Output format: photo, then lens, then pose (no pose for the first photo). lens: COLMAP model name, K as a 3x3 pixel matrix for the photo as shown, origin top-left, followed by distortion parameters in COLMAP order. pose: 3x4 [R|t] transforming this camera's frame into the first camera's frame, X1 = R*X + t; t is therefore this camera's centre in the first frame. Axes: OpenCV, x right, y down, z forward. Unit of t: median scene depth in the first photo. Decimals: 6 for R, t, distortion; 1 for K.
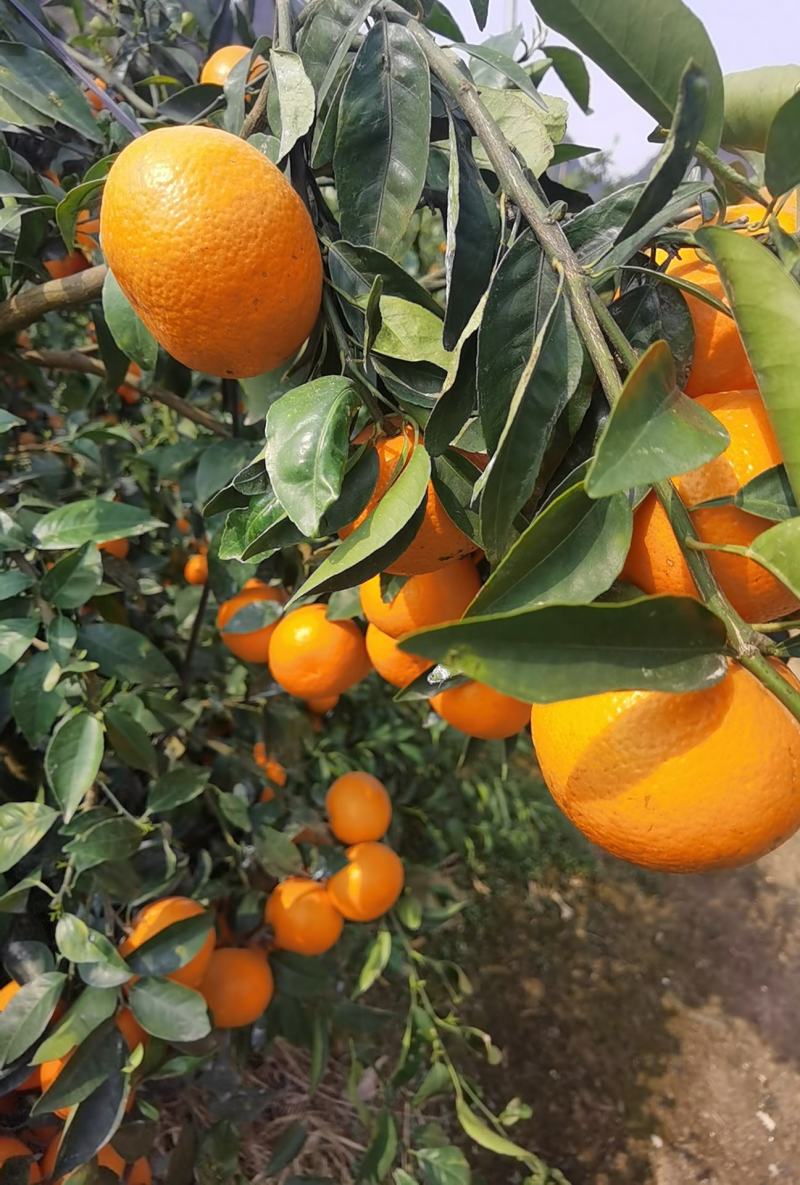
lens RADIAL K [[607.6, 0, 400.0], [0, 607.6, 592.5], [0, 0, 1]] dist [-0.008733, -0.000850]
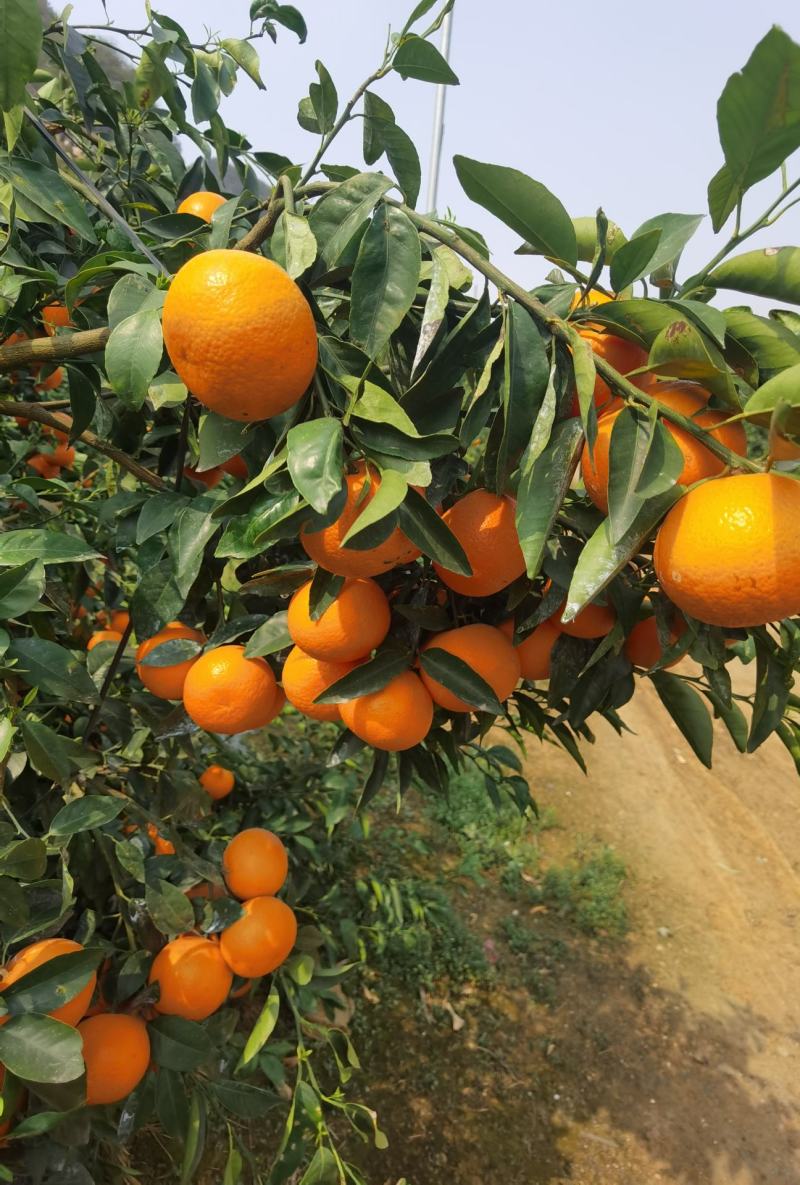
lens RADIAL K [[607.6, 0, 400.0], [0, 607.6, 592.5], [0, 0, 1]] dist [-0.008733, -0.000850]
pose [[0.986111, 0.065050, 0.152820, -0.016399], [-0.035124, 0.980977, -0.190918, 0.097486], [-0.162333, 0.182899, 0.969637, -0.095978]]
